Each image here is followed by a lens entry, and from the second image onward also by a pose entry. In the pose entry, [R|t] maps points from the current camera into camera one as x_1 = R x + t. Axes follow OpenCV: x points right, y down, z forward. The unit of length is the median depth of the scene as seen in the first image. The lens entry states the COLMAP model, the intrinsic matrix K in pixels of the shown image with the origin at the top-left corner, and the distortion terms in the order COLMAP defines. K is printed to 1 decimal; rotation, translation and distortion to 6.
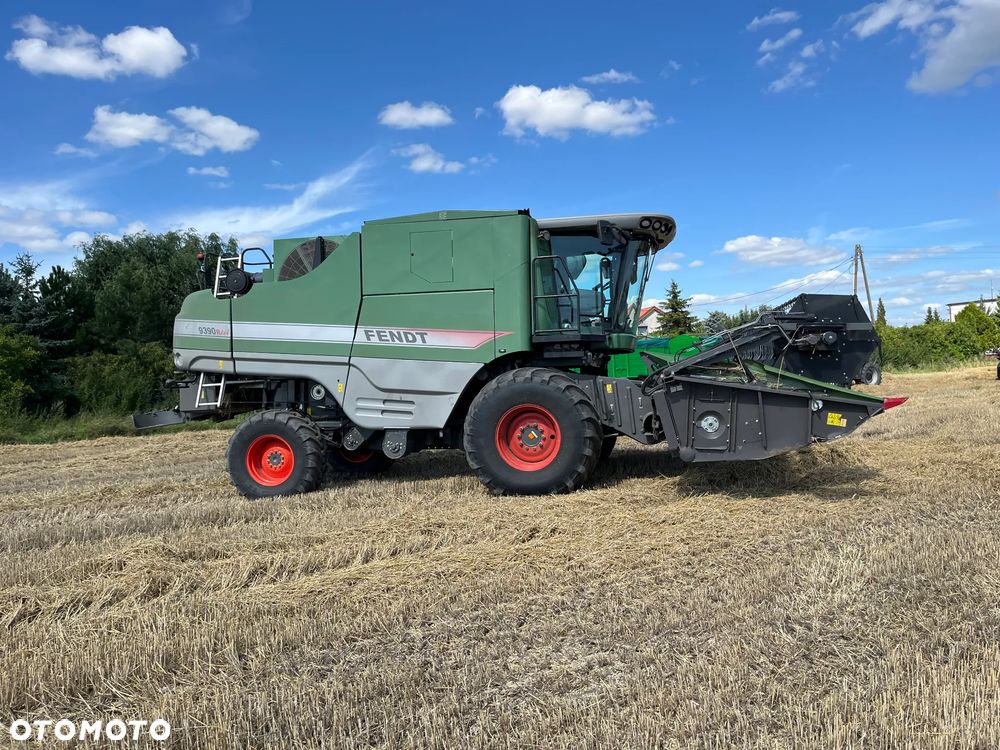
lens RADIAL K [[757.9, 0, 503.1], [0, 757.9, 378.1], [0, 0, 1]] dist [0.060086, -0.082962]
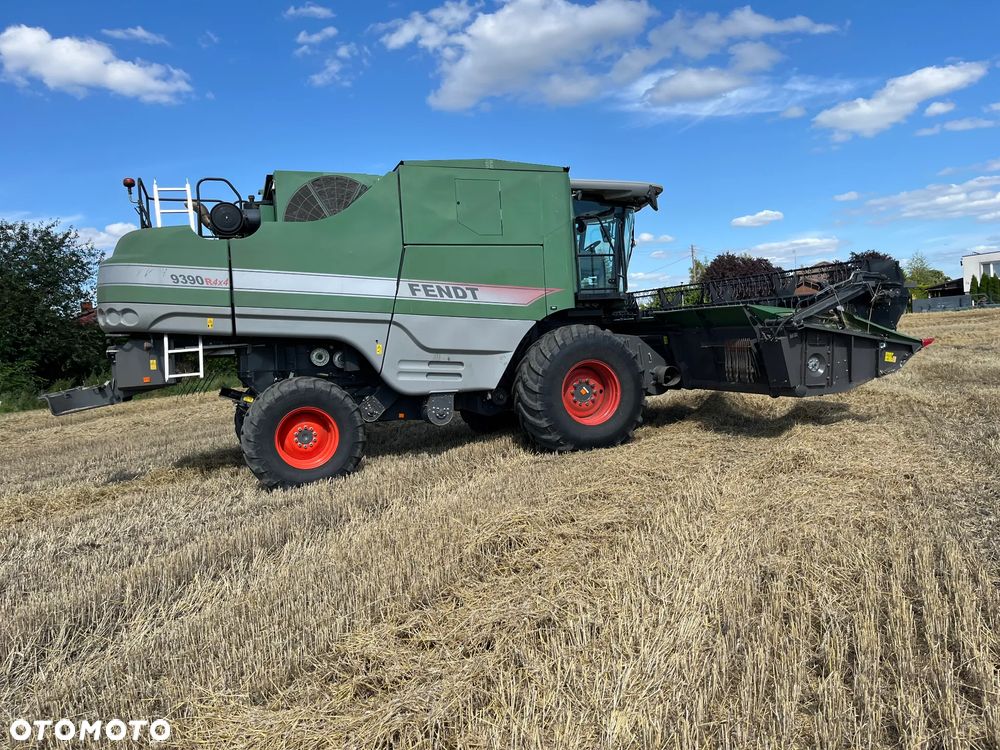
lens RADIAL K [[757.9, 0, 495.5], [0, 757.9, 376.8], [0, 0, 1]] dist [0.060086, -0.082962]
pose [[0.838991, -0.034873, 0.543026, -0.578787], [0.026832, 0.999382, 0.022724, 0.028190], [-0.543483, -0.004495, 0.839408, 0.195154]]
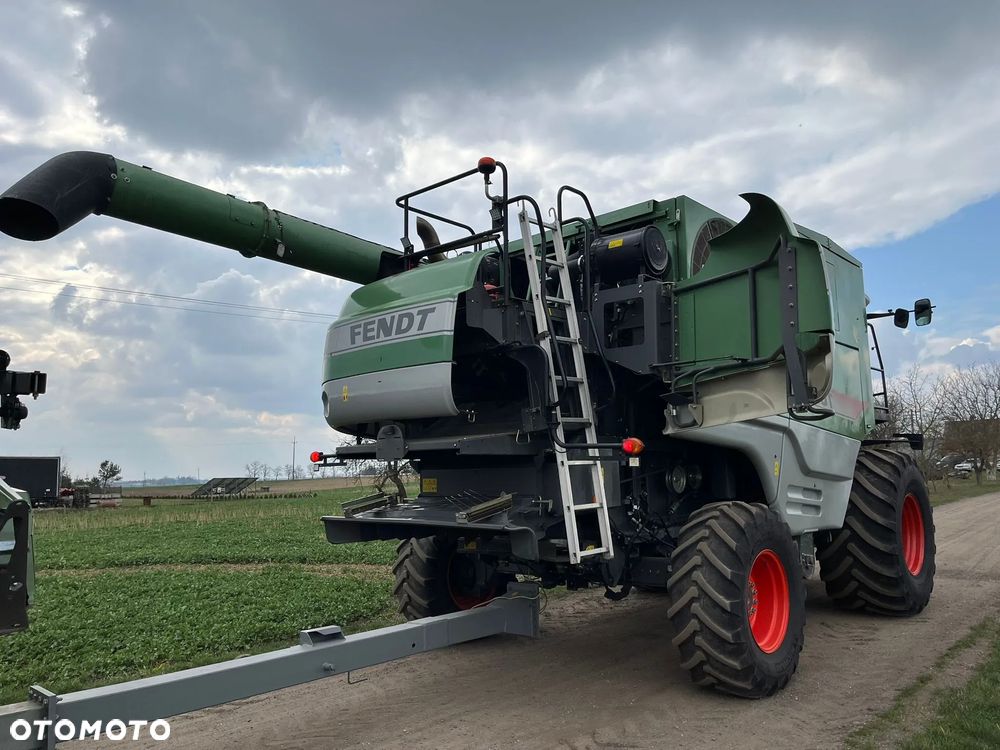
lens RADIAL K [[757.9, 0, 508.0], [0, 757.9, 378.4], [0, 0, 1]] dist [0.060086, -0.082962]
pose [[0.485353, 0.123550, 0.865545, -0.859188], [-0.009543, 0.990655, -0.136057, 0.026569], [-0.874266, 0.057776, 0.481996, 0.892040]]
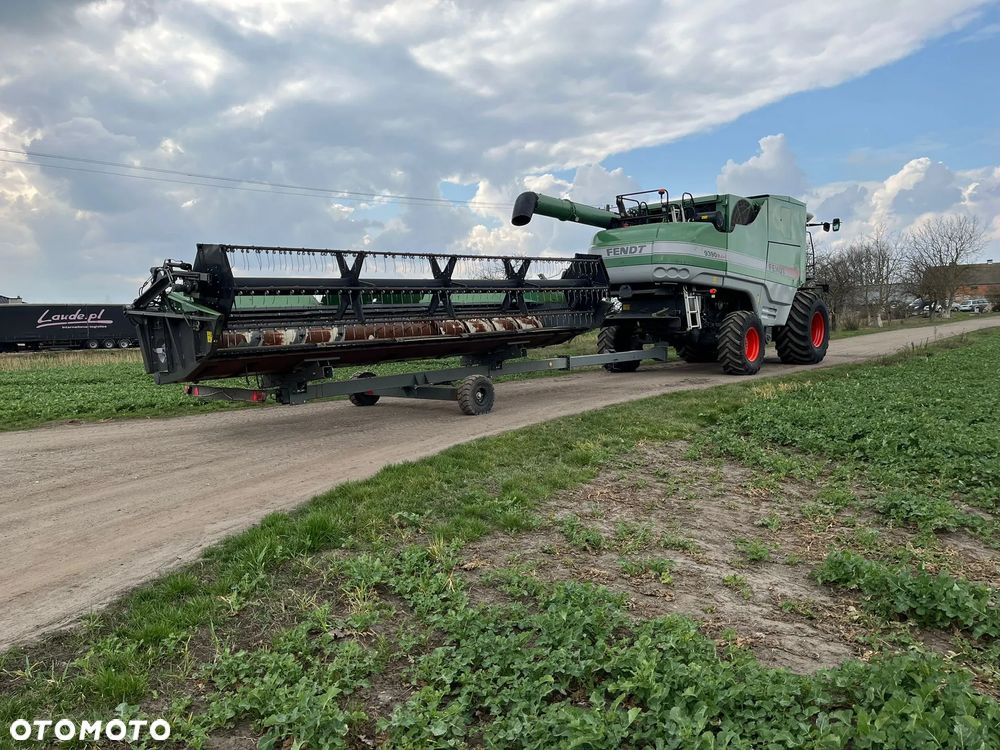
lens RADIAL K [[757.9, 0, 508.9], [0, 757.9, 383.7], [0, 0, 1]] dist [0.060086, -0.082962]
pose [[0.475843, -0.060490, 0.877448, -1.844218], [-0.001548, 0.997573, 0.069610, 0.076879], [-0.879529, -0.034482, 0.474594, 0.704281]]
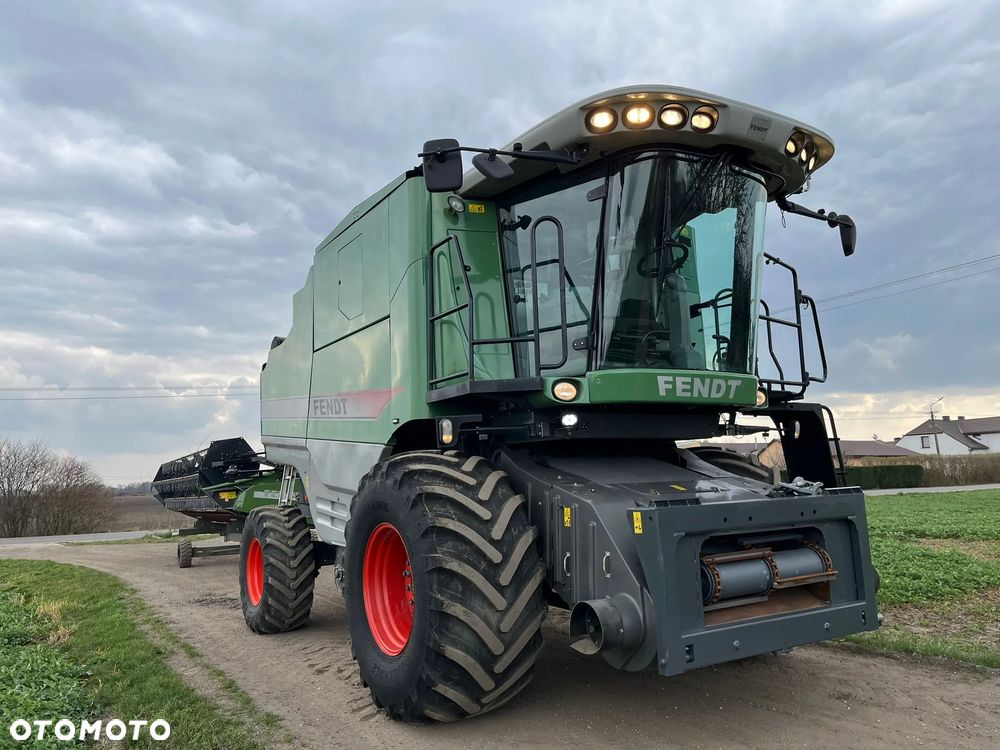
lens RADIAL K [[757.9, 0, 494.2], [0, 757.9, 376.1], [0, 0, 1]] dist [0.060086, -0.082962]
pose [[0.688585, -0.091908, -0.719308, 0.435961], [0.031764, 0.994806, -0.096701, -0.011880], [0.724460, 0.043739, 0.687928, 0.630736]]
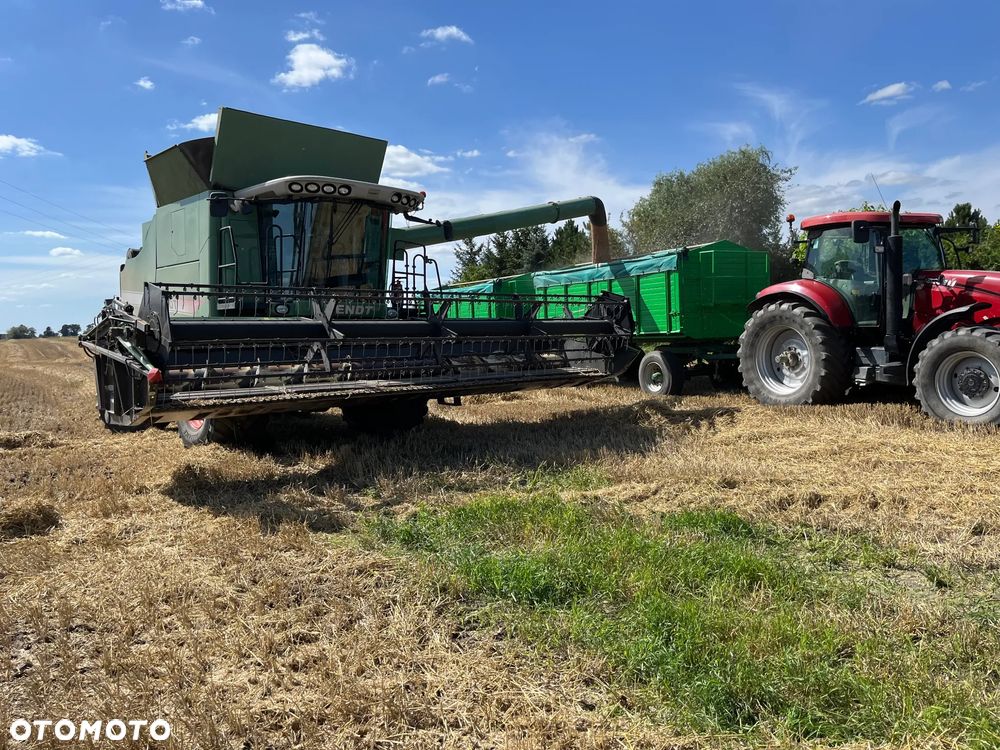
lens RADIAL K [[757.9, 0, 489.5], [0, 757.9, 376.7], [0, 0, 1]] dist [0.060086, -0.082962]
pose [[0.803755, 0.056830, -0.592239, 0.938696], [-0.009144, 0.996490, 0.083212, -0.043652], [0.594889, -0.061467, 0.801454, 0.341838]]
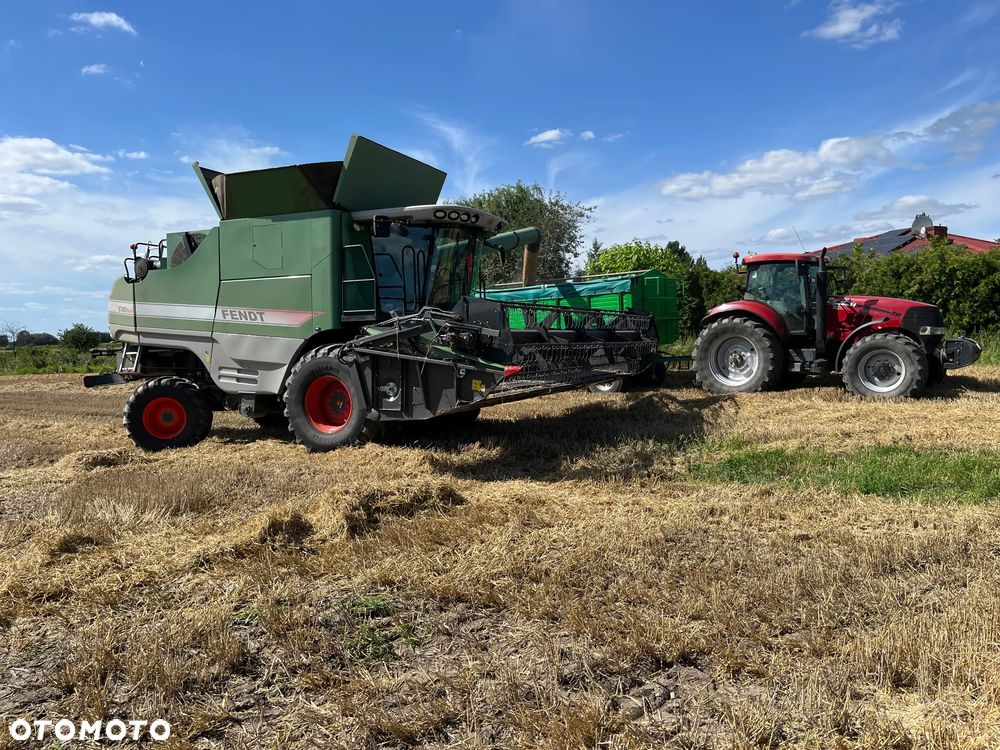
lens RADIAL K [[757.9, 0, 508.1], [0, 757.9, 381.4], [0, 0, 1]] dist [0.060086, -0.082962]
pose [[0.975403, 0.018944, -0.219614, 0.513471], [-0.005345, 0.998040, 0.062353, -0.028222], [0.220365, -0.059645, 0.973592, -0.068628]]
